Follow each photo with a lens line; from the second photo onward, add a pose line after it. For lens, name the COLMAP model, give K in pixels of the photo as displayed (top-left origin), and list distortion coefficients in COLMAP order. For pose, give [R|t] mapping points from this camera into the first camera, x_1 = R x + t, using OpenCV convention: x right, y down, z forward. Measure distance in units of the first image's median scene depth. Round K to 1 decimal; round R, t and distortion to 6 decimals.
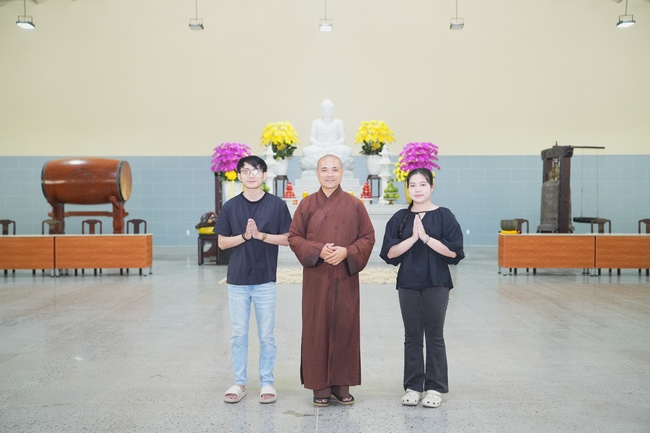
lens RADIAL K [[711.6, 0, 325.2], [0, 711.6, 215.7], [0, 0, 1]] dist [0.063533, 0.000000]
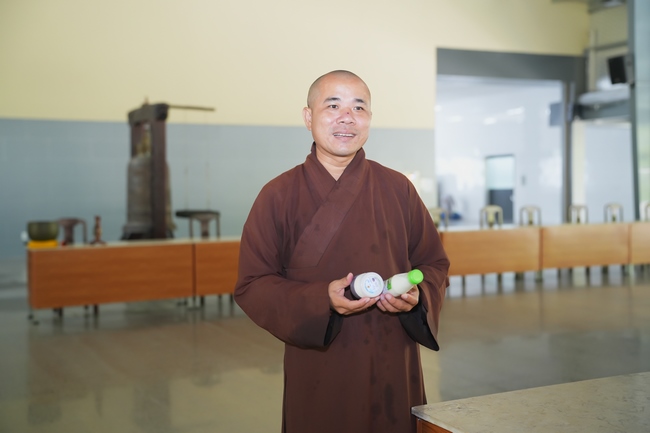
lens RADIAL K [[953.5, 0, 325.2], [0, 953.5, 216.6], [0, 0, 1]] dist [0.019608, 0.000000]
pose [[0.888084, -0.025786, 0.458957, 0.054002], [0.021391, 0.999662, 0.014772, -0.002039], [-0.459182, -0.003301, 0.888336, 0.120203]]
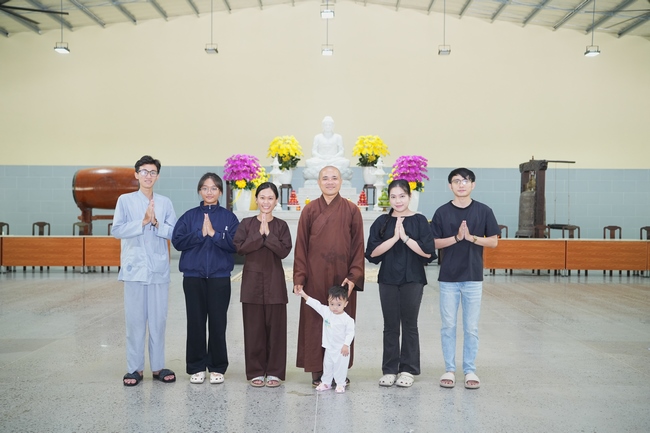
lens RADIAL K [[642.3, 0, 321.3], [0, 642.3, 216.9], [0, 0, 1]] dist [0.009322, 0.000000]
pose [[0.999945, 0.008357, -0.006288, -0.000089], [-0.008396, 0.999946, -0.006190, 0.000203], [0.006235, 0.006242, 0.999961, -0.003934]]
